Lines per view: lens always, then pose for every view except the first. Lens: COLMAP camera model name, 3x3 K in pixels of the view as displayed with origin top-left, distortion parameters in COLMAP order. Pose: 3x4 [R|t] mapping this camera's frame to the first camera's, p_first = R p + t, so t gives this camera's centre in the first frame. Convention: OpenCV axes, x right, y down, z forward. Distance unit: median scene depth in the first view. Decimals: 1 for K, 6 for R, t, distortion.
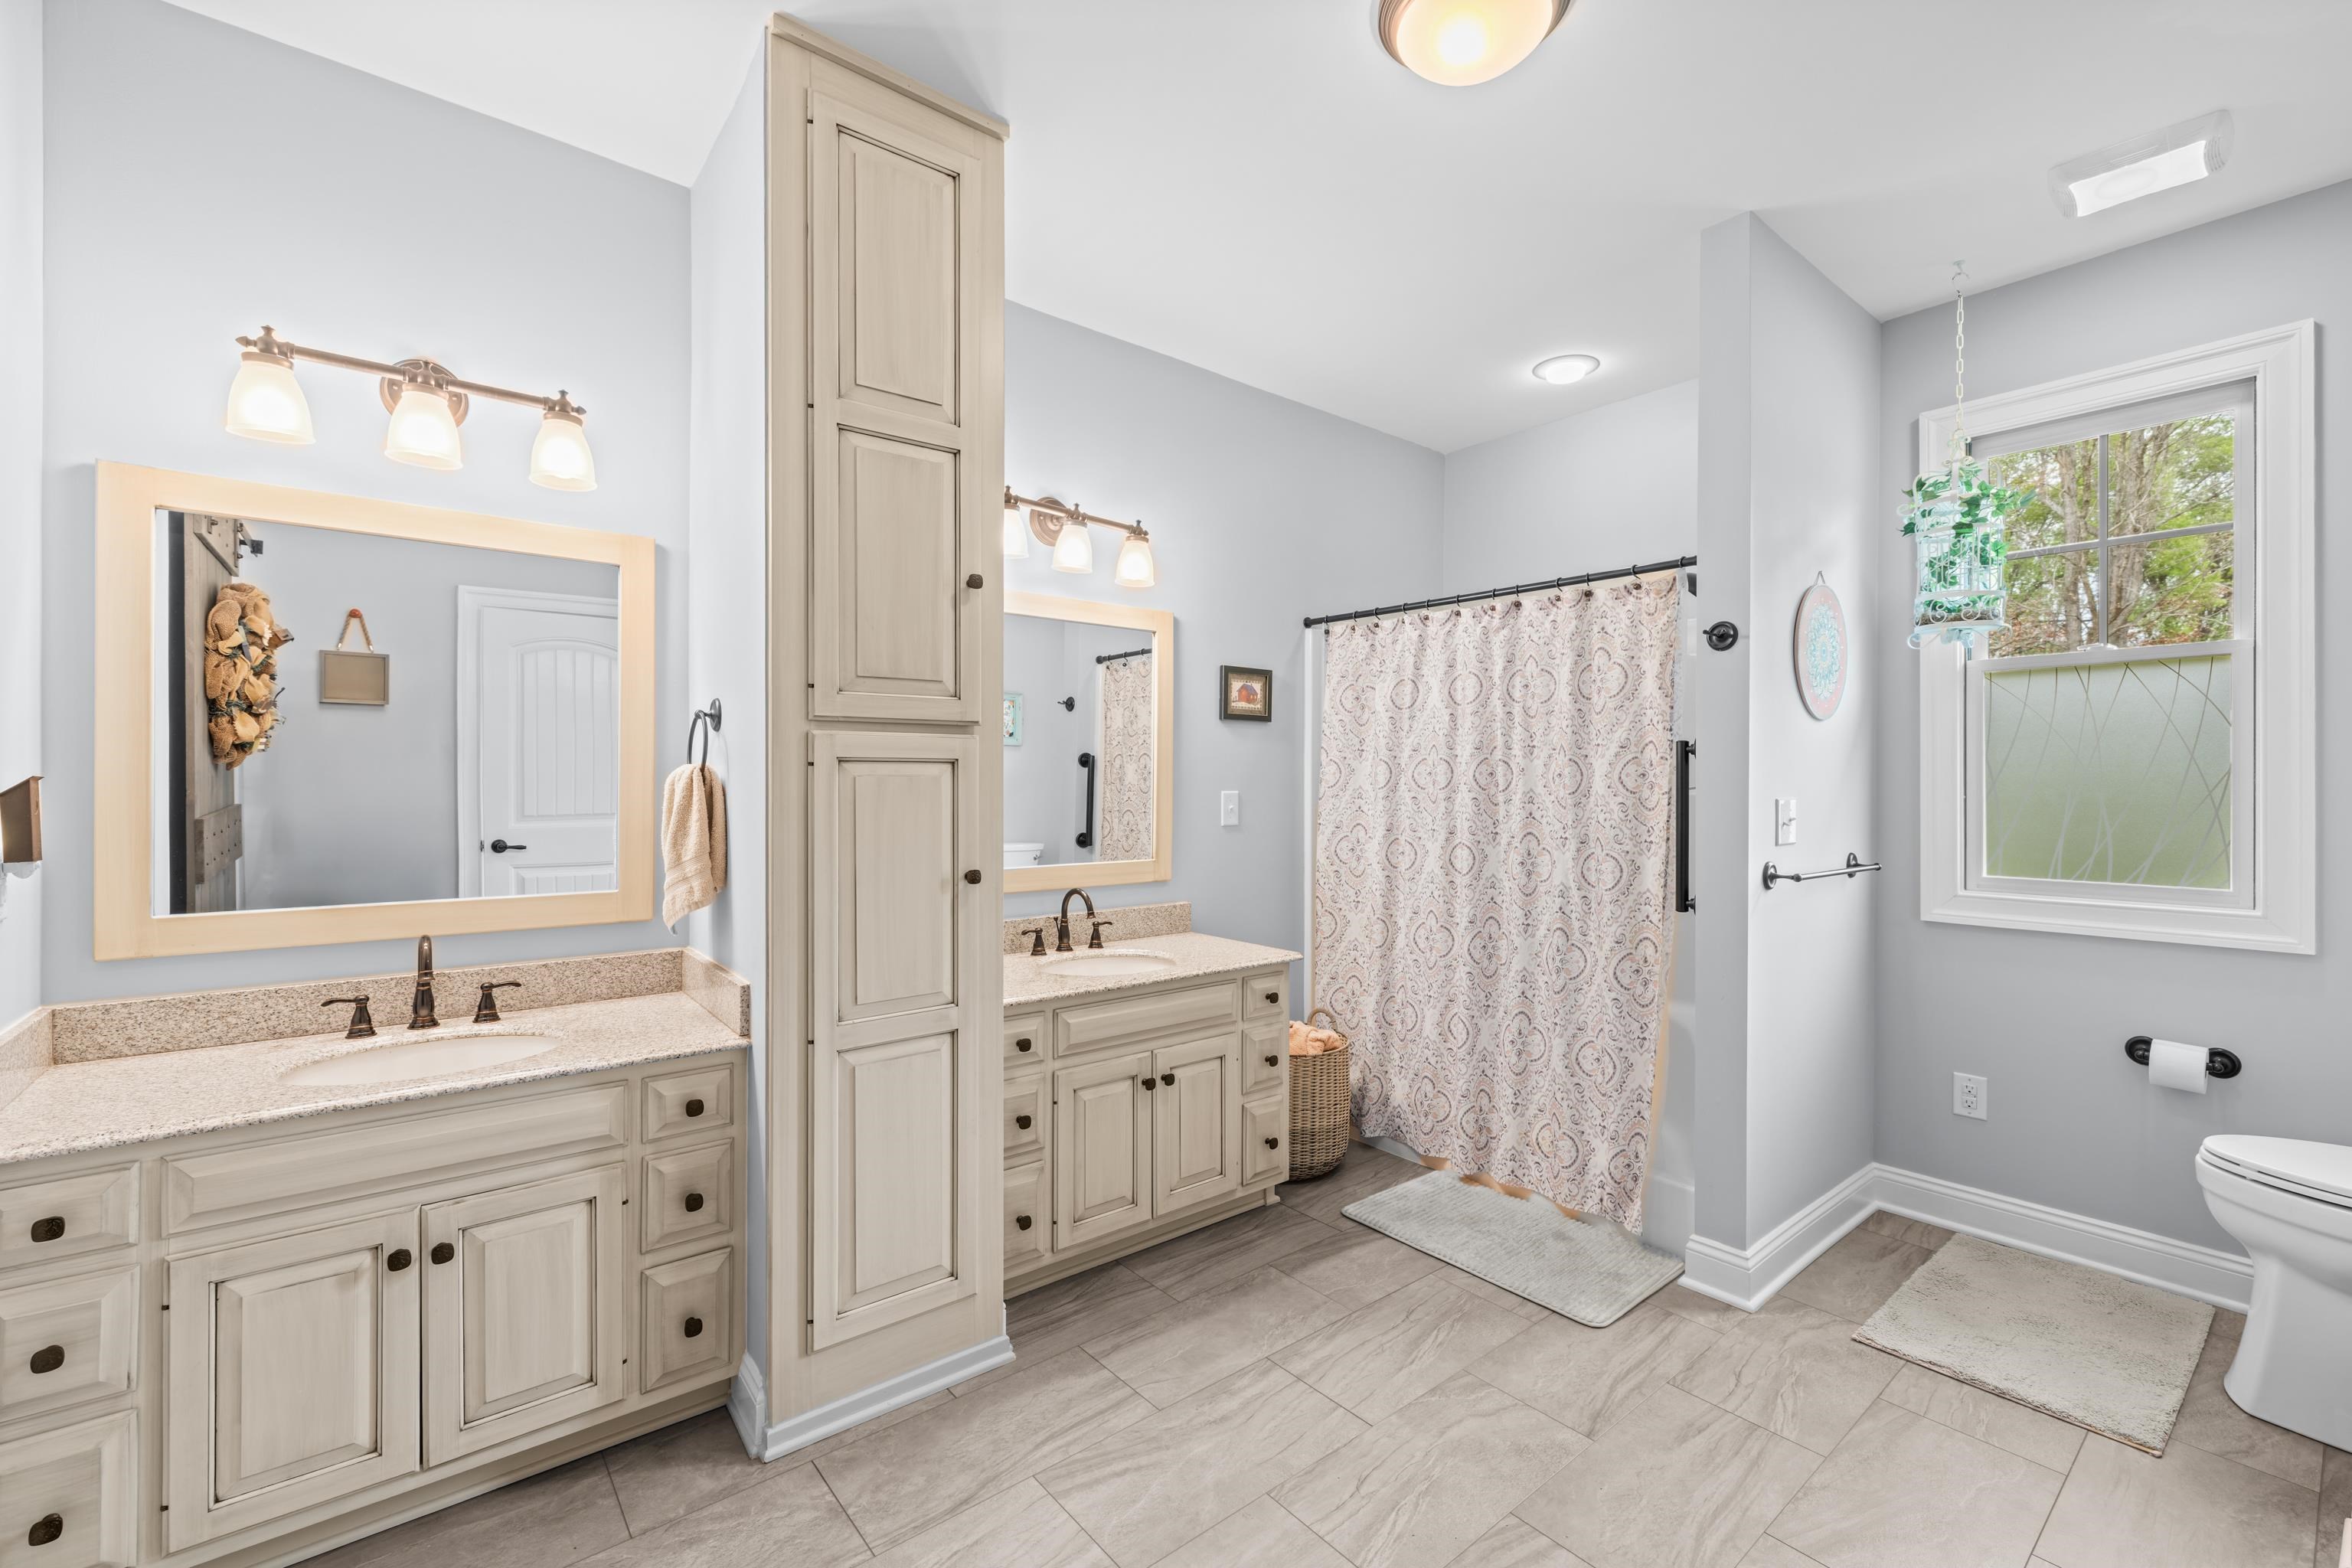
lens RADIAL K [[996.8, 0, 1167.8], [0, 996.8, 780.5], [0, 0, 1]] dist [0.002188, 0.000320]
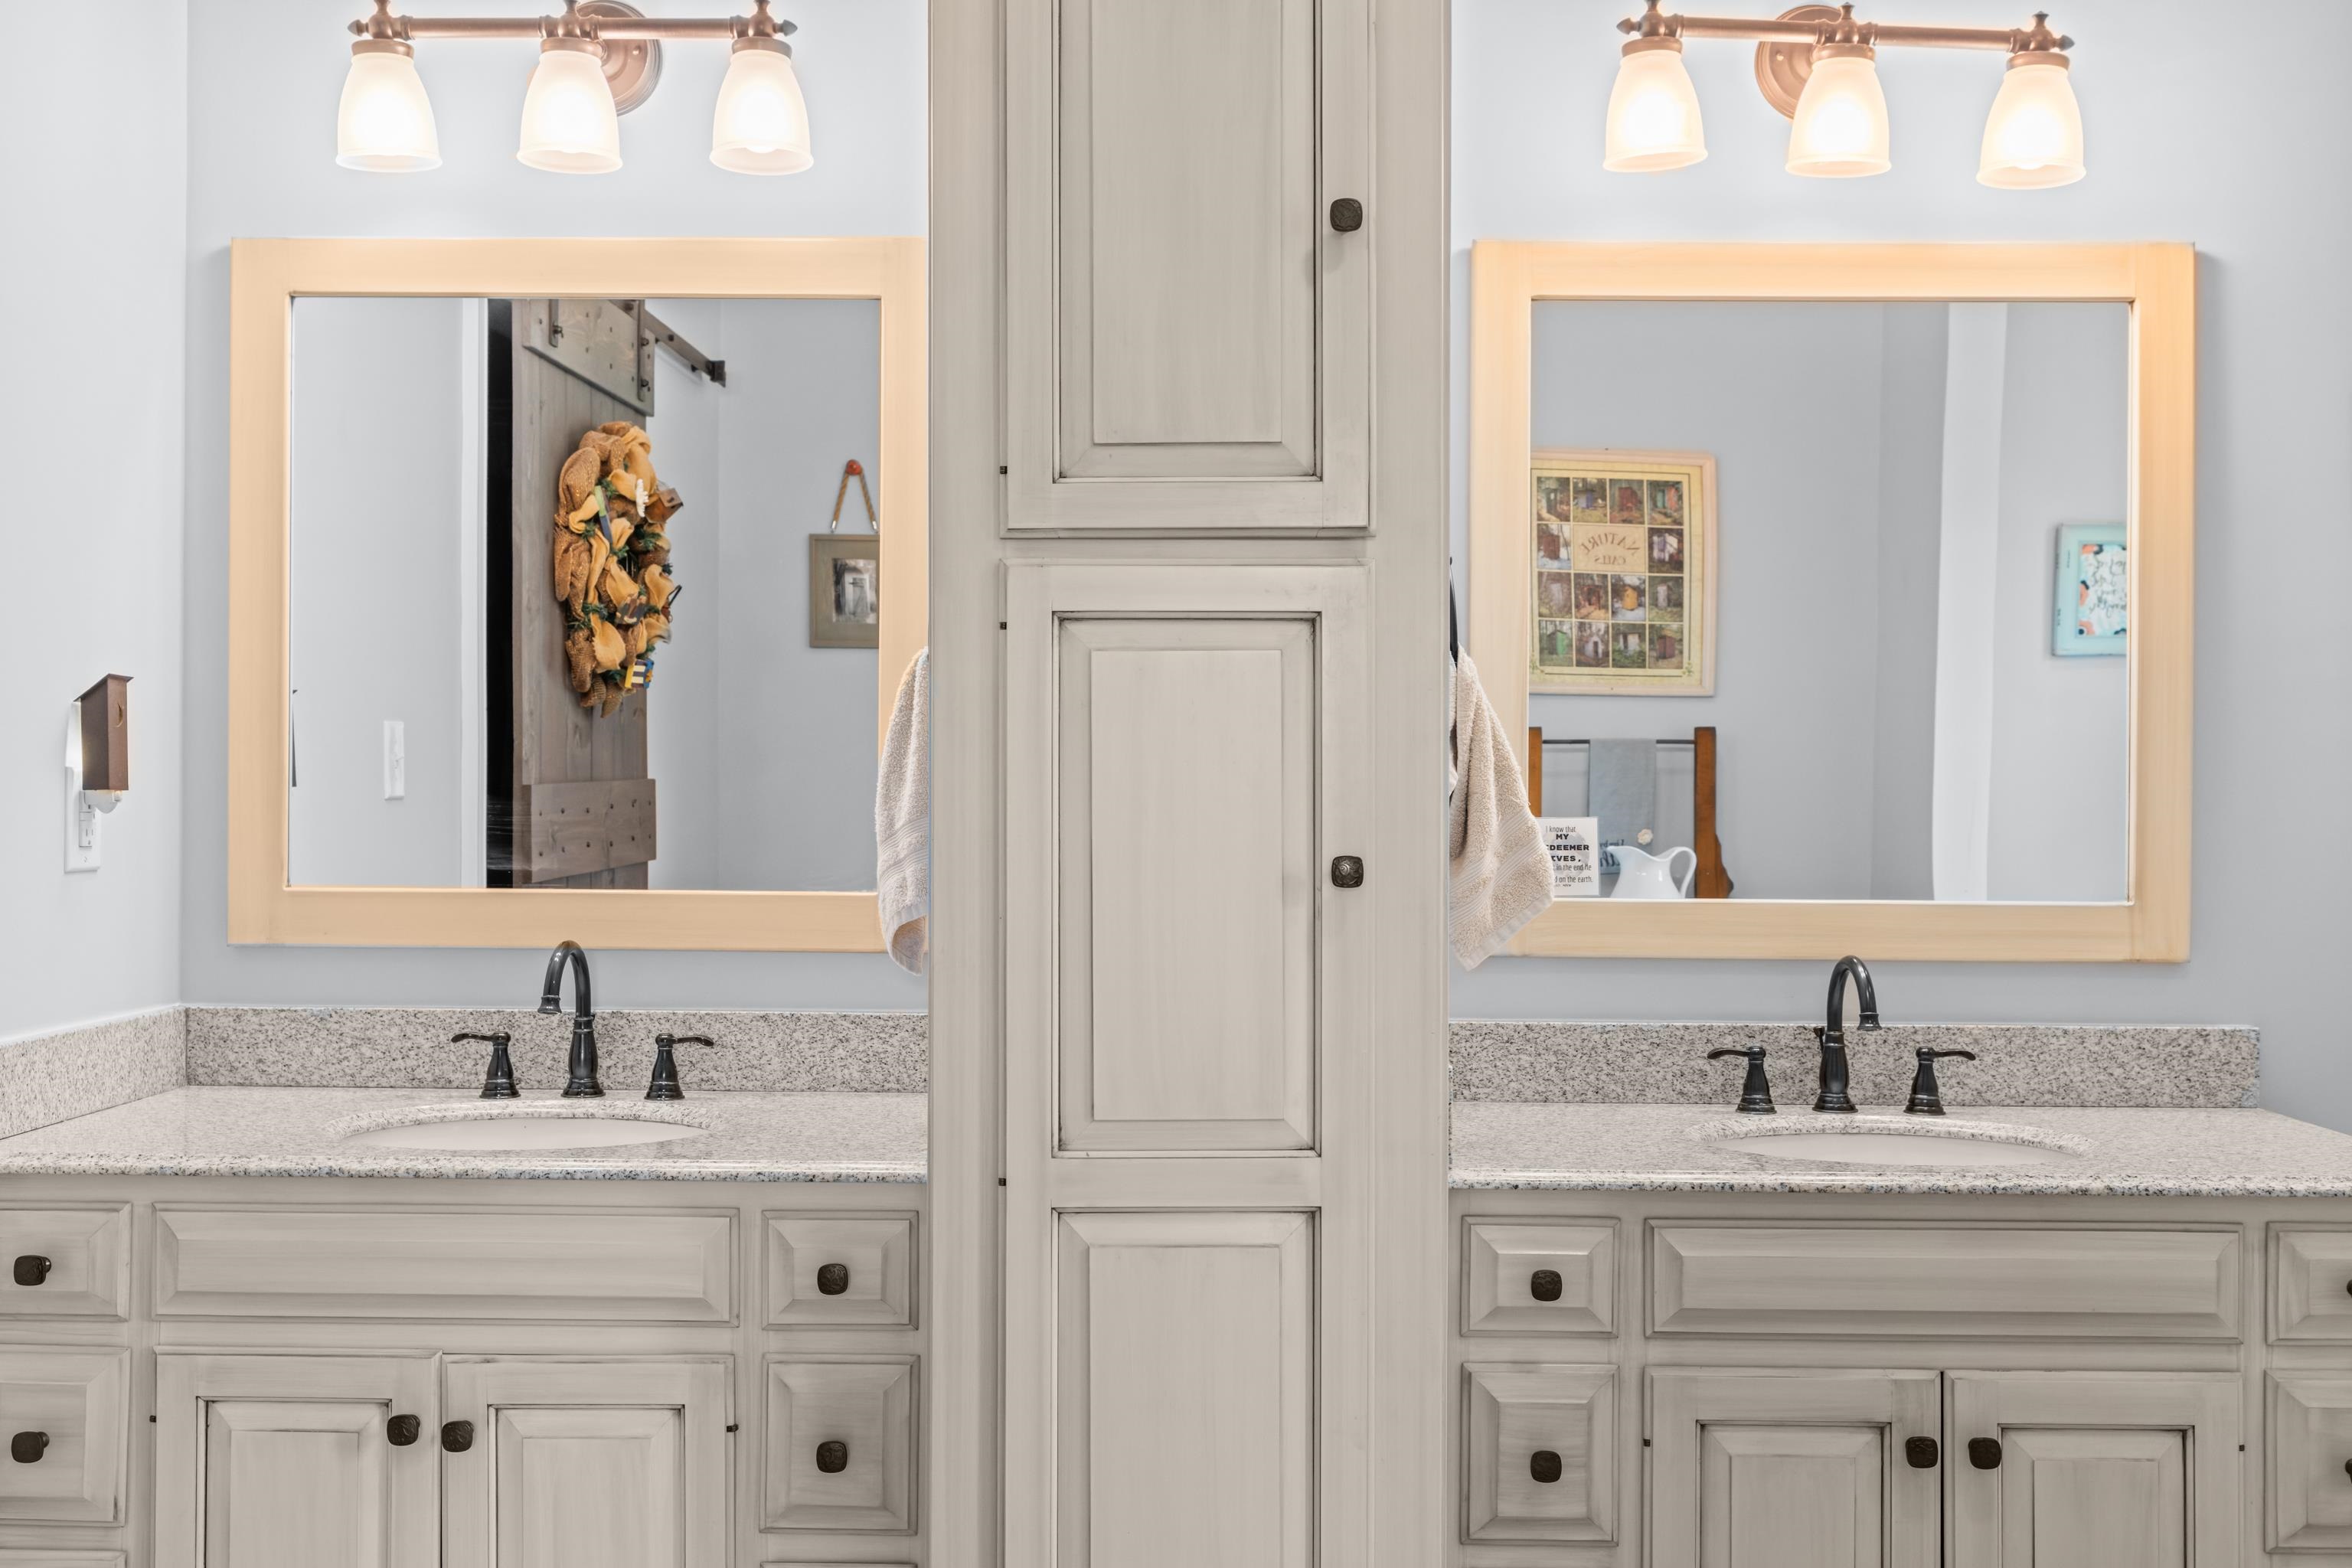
lens RADIAL K [[2278.8, 0, 1171.5], [0, 2278.8, 789.5], [0, 0, 1]] dist [0.007657, 0.000000]
pose [[0.765270, -0.002249, -0.643705, 0.406737], [-0.003509, 0.999964, -0.007666, 0.067918], [0.643700, 0.008126, 0.765235, 0.163731]]
